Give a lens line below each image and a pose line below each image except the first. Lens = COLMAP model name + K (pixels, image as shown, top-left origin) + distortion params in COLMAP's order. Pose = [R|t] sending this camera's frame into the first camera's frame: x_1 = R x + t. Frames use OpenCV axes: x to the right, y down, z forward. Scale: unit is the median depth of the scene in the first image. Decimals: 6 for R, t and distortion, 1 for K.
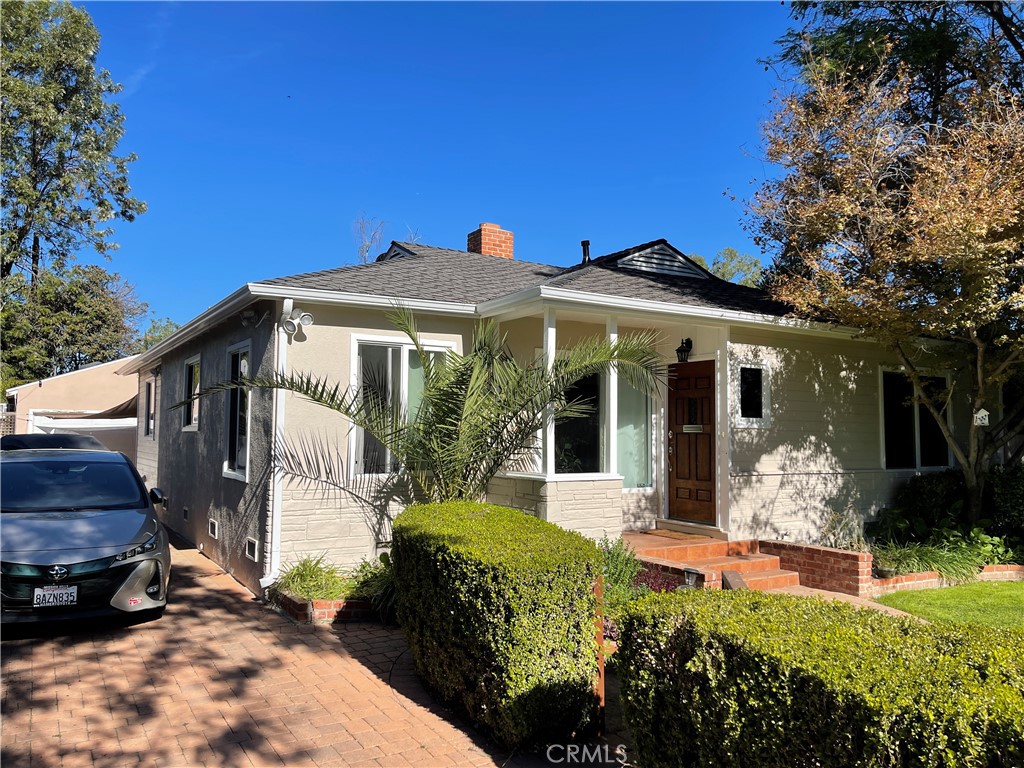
lens RADIAL K [[771.7, 0, 510.7], [0, 771.7, 388.0], [0, 0, 1]] dist [0.048359, -0.052239]
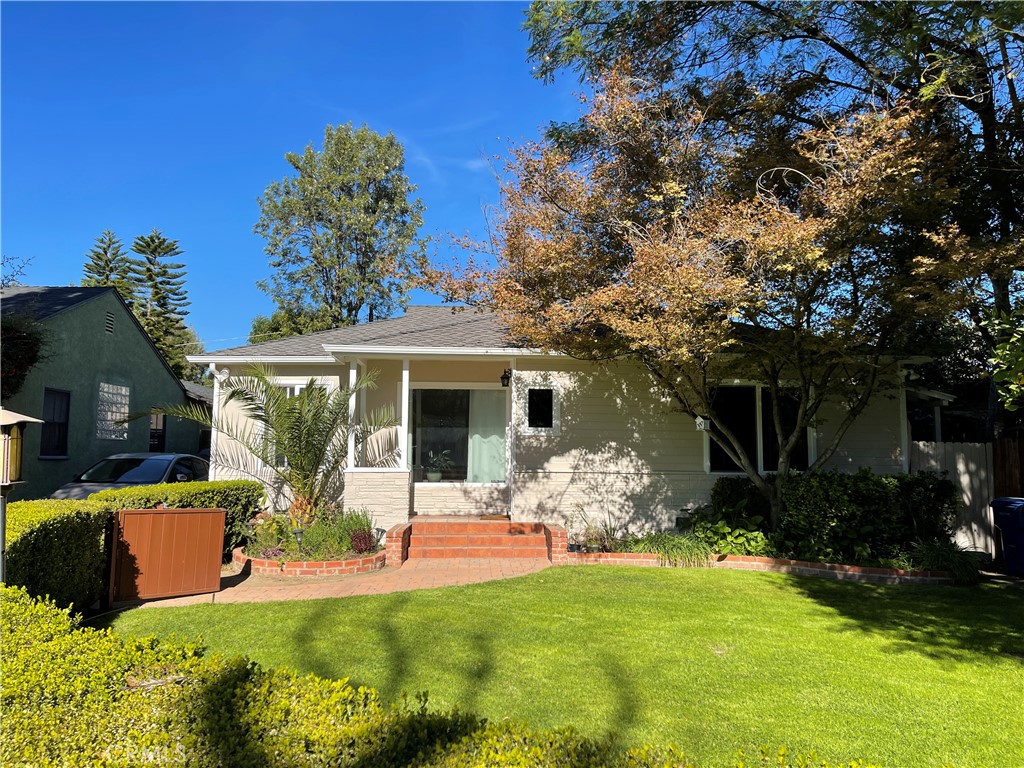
lens RADIAL K [[771.7, 0, 508.8], [0, 771.7, 377.4], [0, 0, 1]] dist [0.048359, -0.052239]
pose [[0.871316, -0.050947, -0.488071, 0.883401], [0.027750, 0.998120, -0.054648, 0.023666], [0.489938, 0.034072, 0.871091, -0.142498]]
